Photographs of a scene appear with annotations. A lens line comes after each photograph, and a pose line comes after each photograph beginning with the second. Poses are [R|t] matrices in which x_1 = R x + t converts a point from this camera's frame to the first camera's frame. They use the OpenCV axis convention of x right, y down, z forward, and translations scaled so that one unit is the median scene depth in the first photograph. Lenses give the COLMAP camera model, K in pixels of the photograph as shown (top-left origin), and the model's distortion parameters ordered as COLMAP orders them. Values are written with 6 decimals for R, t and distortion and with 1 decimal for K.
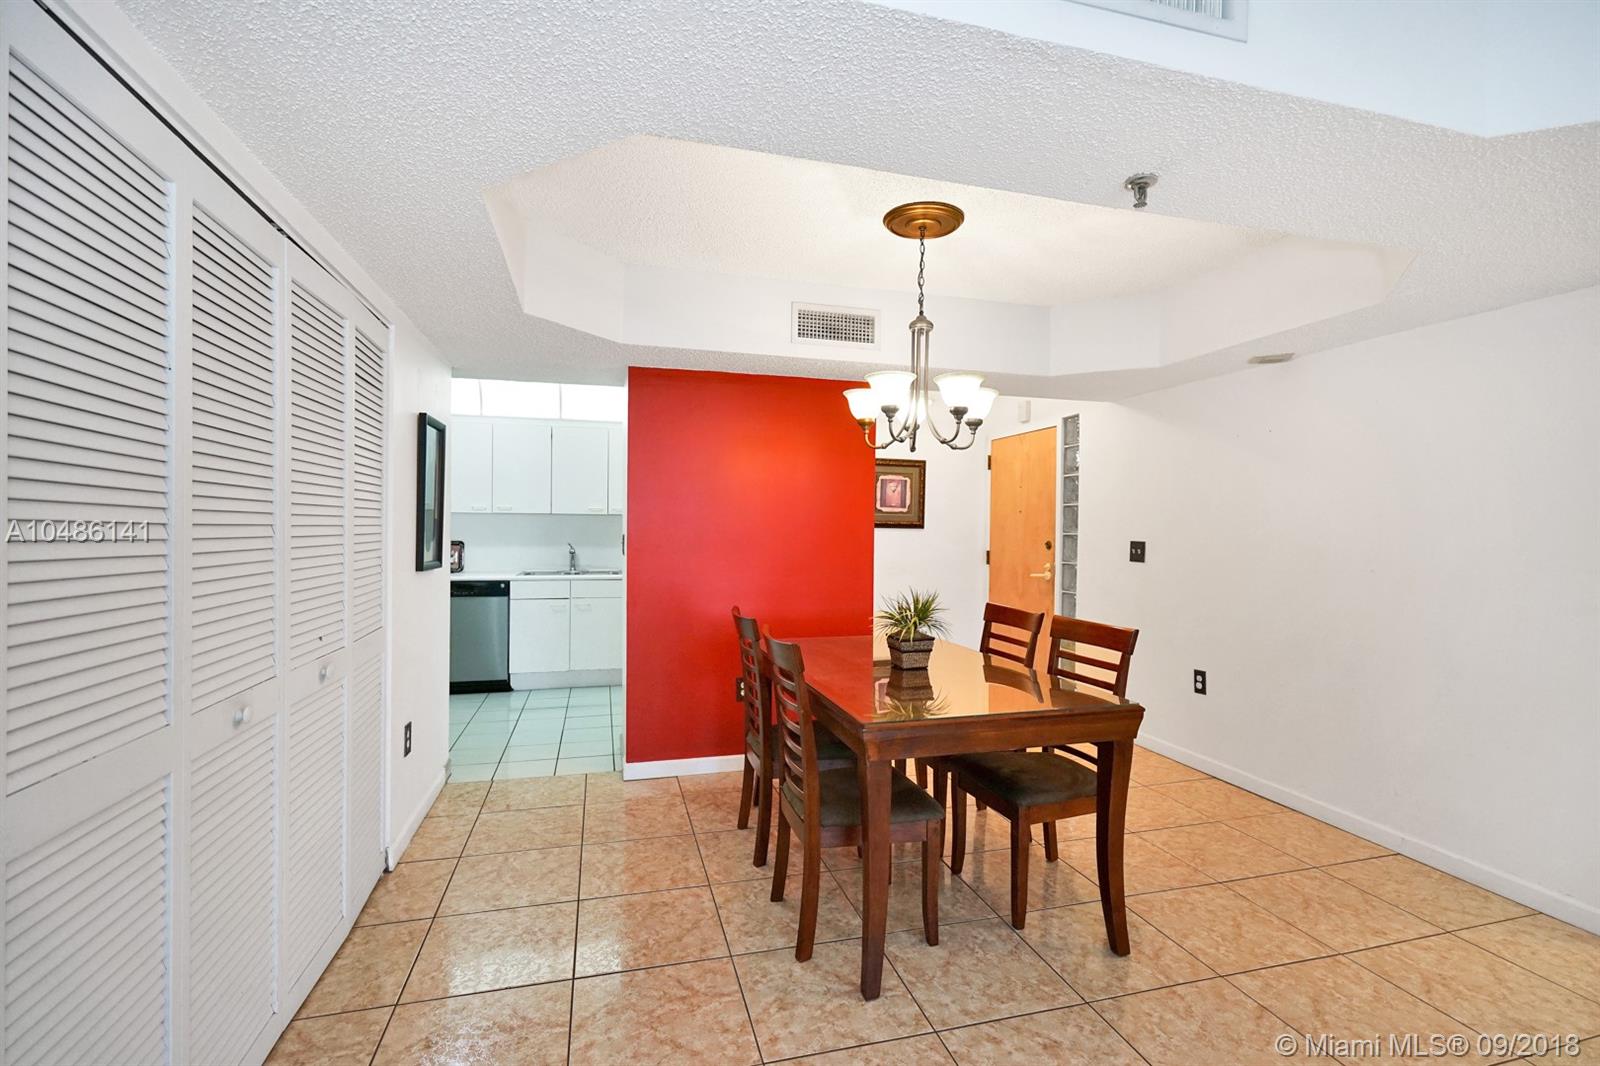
lens RADIAL K [[728.5, 0, 800.0], [0, 728.5, 533.0], [0, 0, 1]] dist [-0.000391, -0.000244]
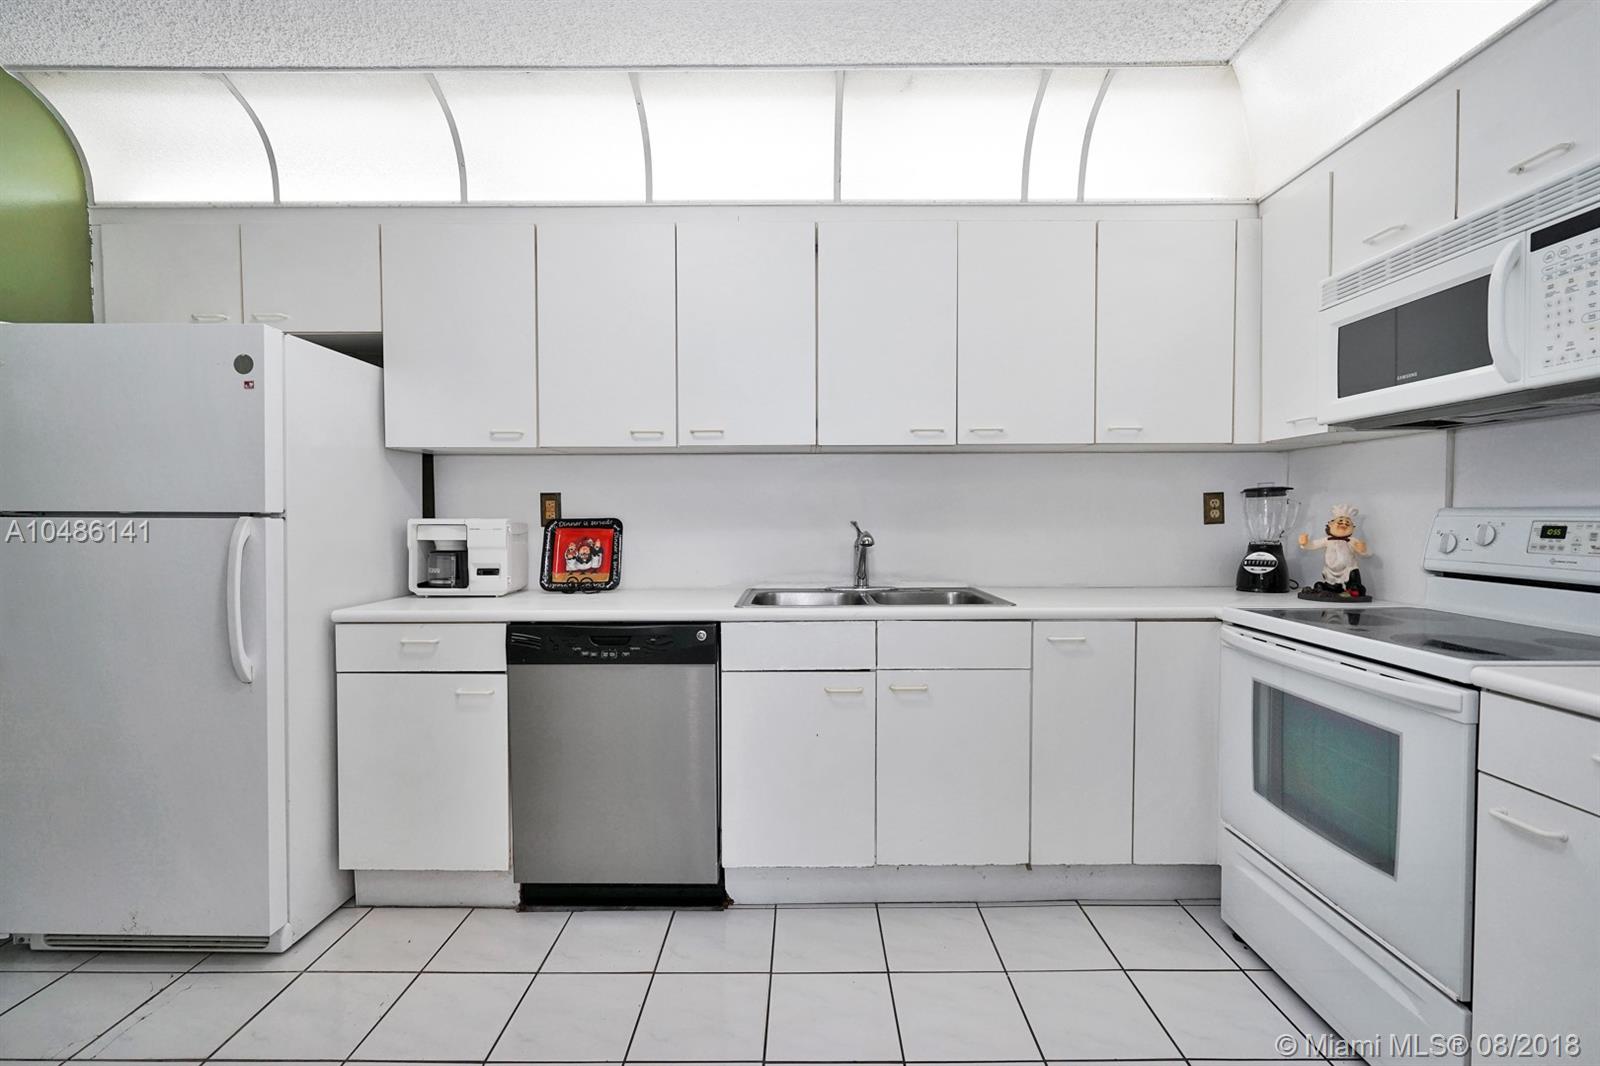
lens RADIAL K [[728.5, 0, 800.0], [0, 728.5, 533.0], [0, 0, 1]] dist [-0.000391, -0.000244]
pose [[0.962168, -0.006297, -0.272385, -0.393244], [0.011716, 0.999764, 0.018276, 0.021768], [0.272206, -0.020776, 0.962015, 0.998466]]
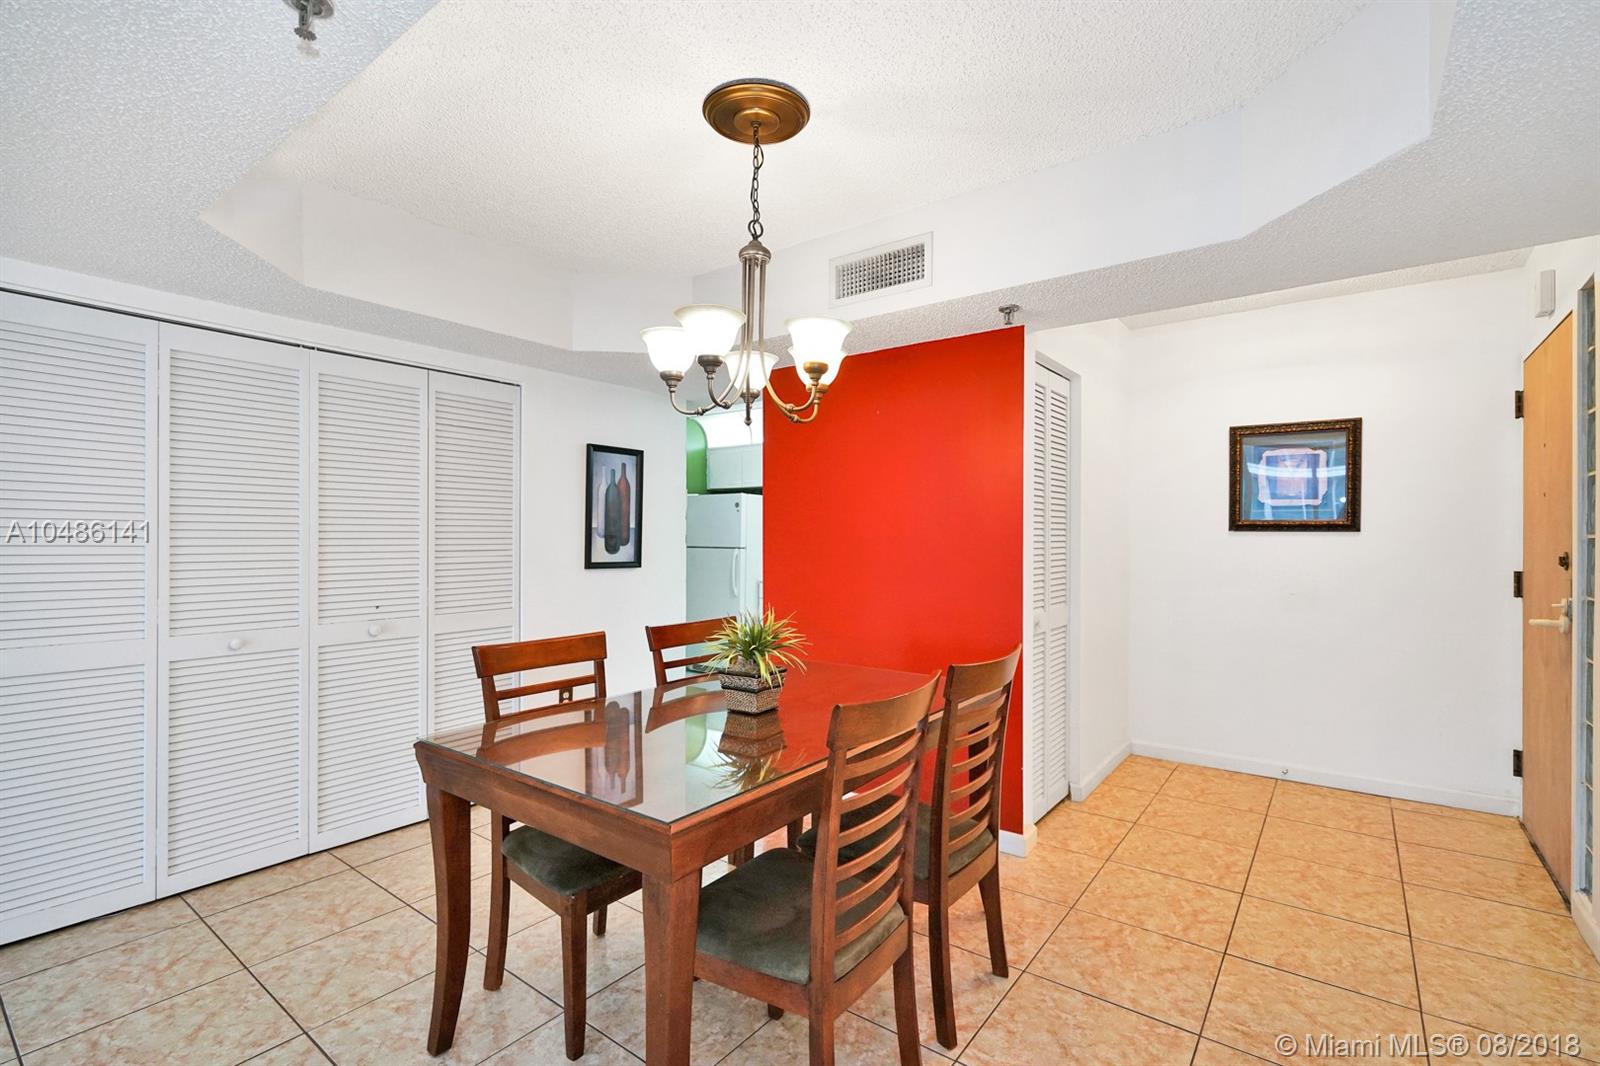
lens RADIAL K [[725.3, 0, 800.0], [0, 725.3, 533.0], [0, 0, 1]] dist [-0.000765, 0.000644]
pose [[0.607965, -0.013731, -0.793845, 0.583702], [-0.001026, 0.999836, -0.018079, 0.010405], [0.793963, 0.011805, 0.607851, 0.436587]]
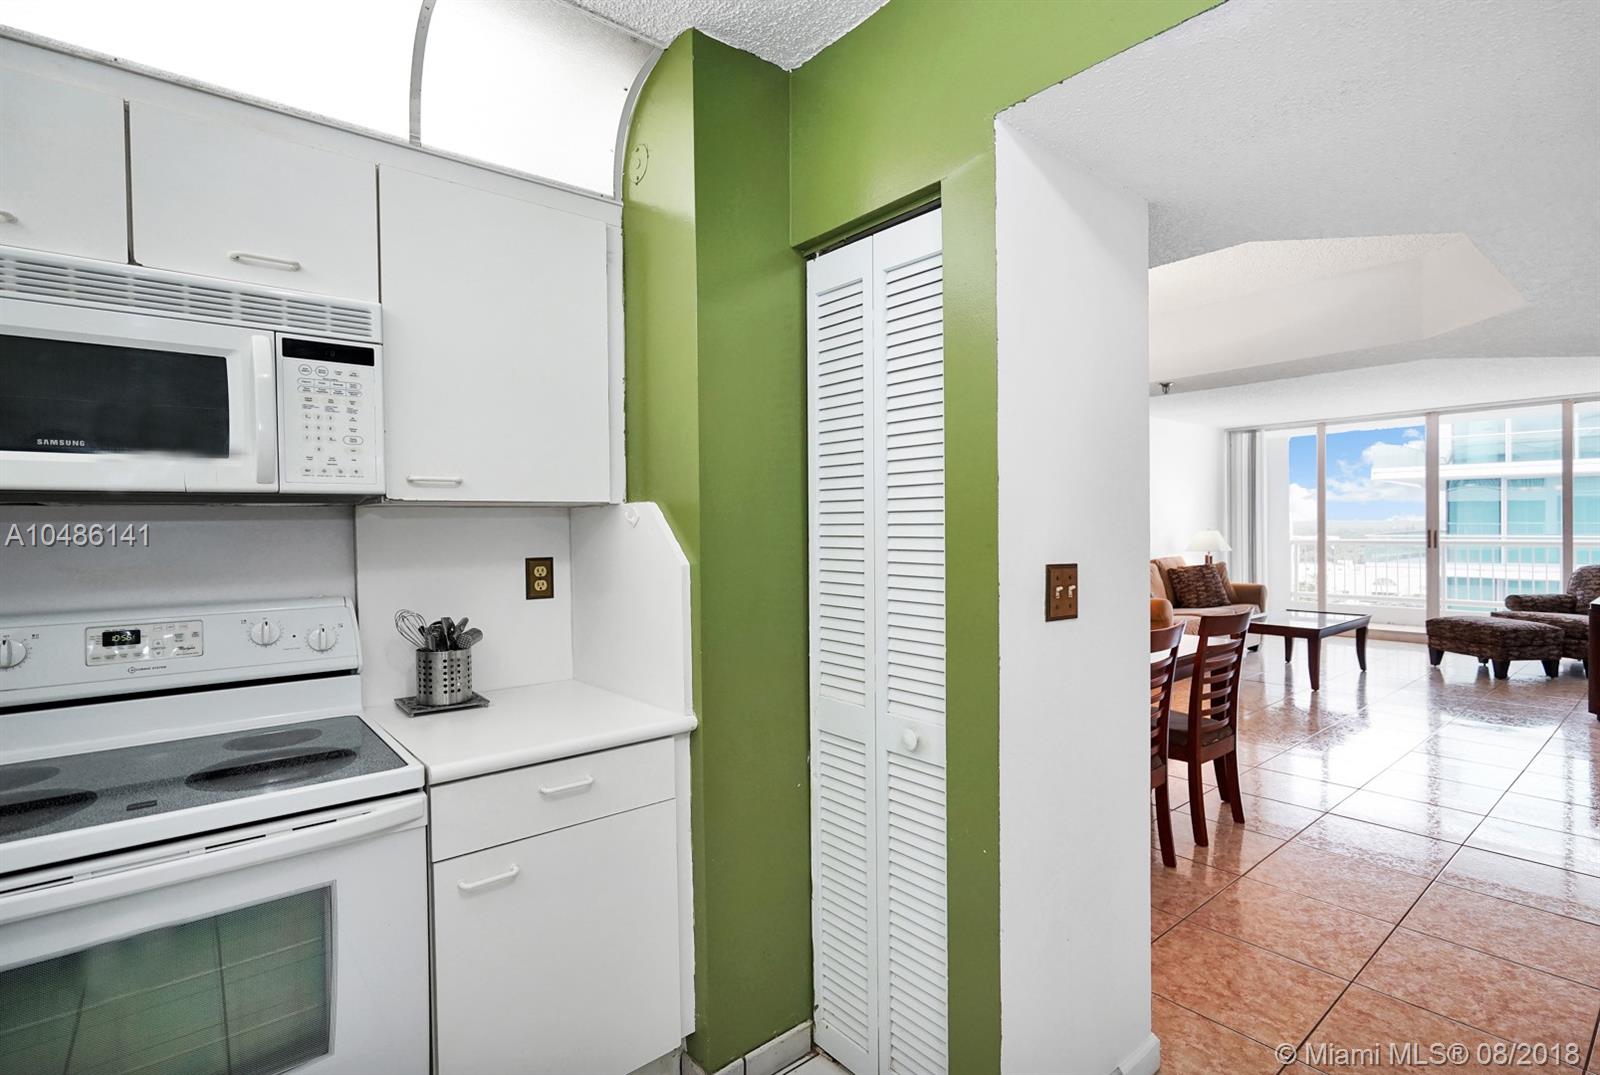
lens RADIAL K [[712.5, 0, 800.0], [0, 712.5, 537.5], [0, 0, 1]] dist [0.001448, 0.000596]
pose [[-0.375808, -0.014475, 0.926585, -0.579641], [0.018786, 0.999554, 0.023235, -0.024743], [-0.926507, 0.026138, -0.375368, 1.376808]]
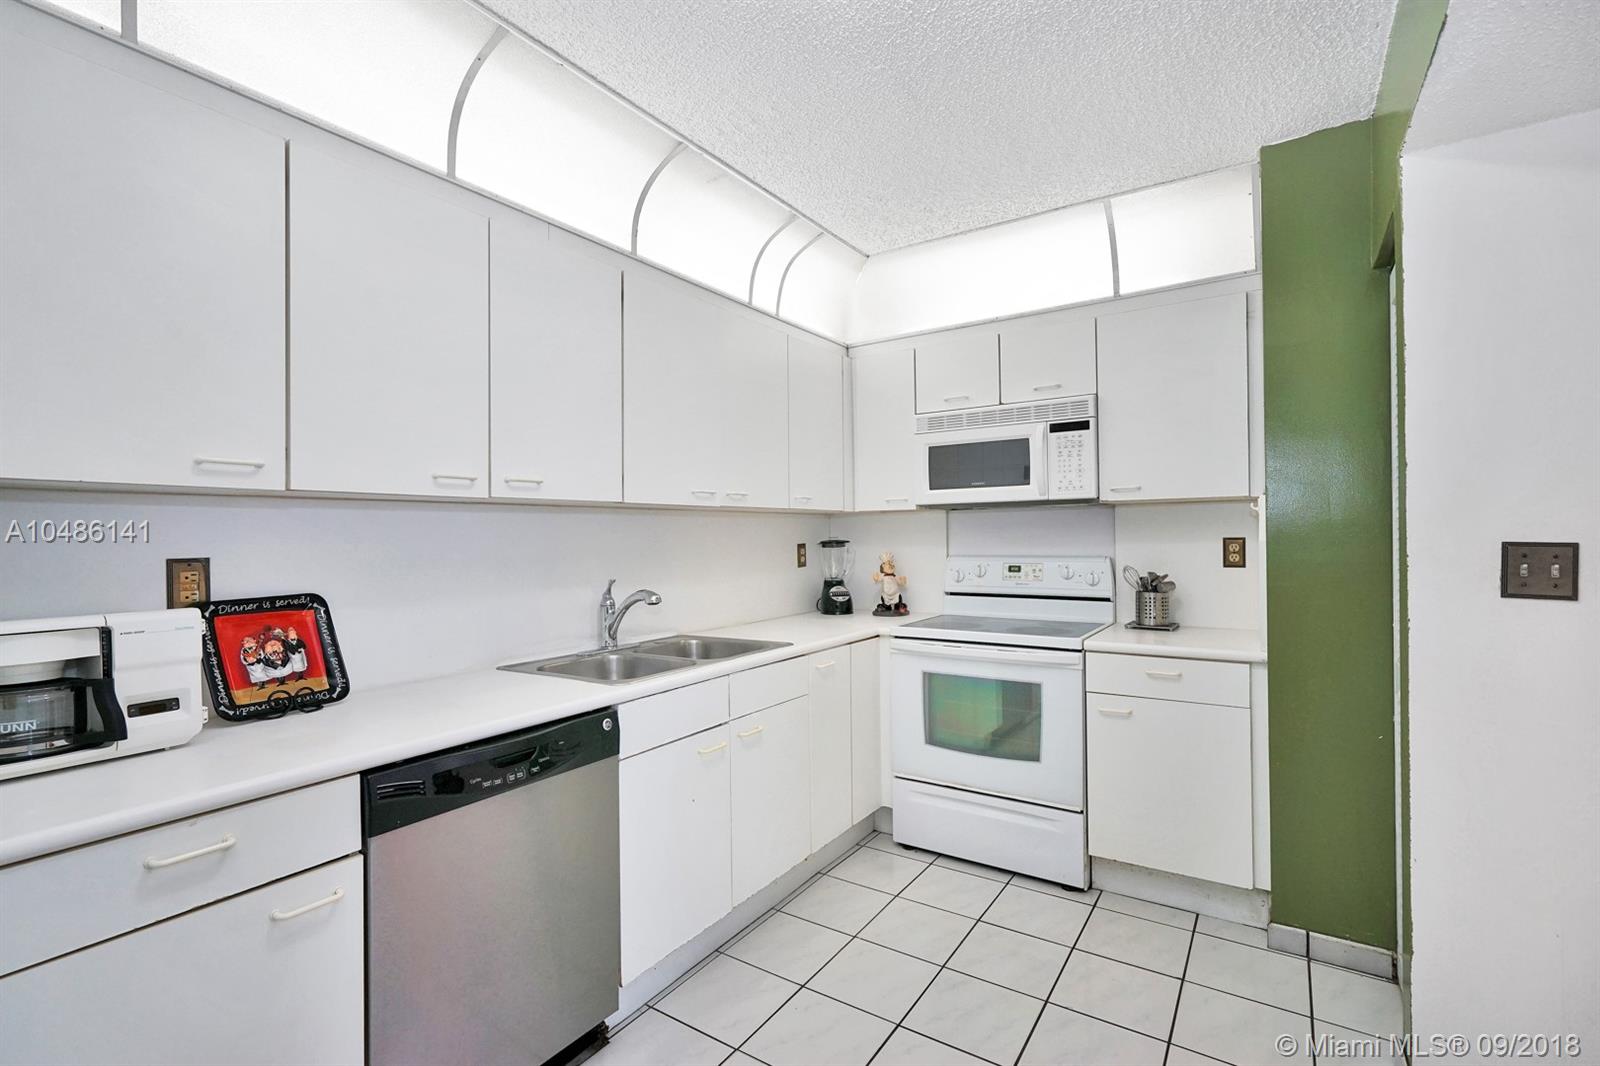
lens RADIAL K [[714.3, 0, 841.8], [0, 714.3, 532.9], [0, 0, 1]] dist [-0.001365, 0.000263]
pose [[0.749811, -0.014886, 0.661485, -0.809676], [0.024492, 0.999686, -0.005265, -0.010382], [-0.661199, 0.020149, 0.749940, 1.053918]]
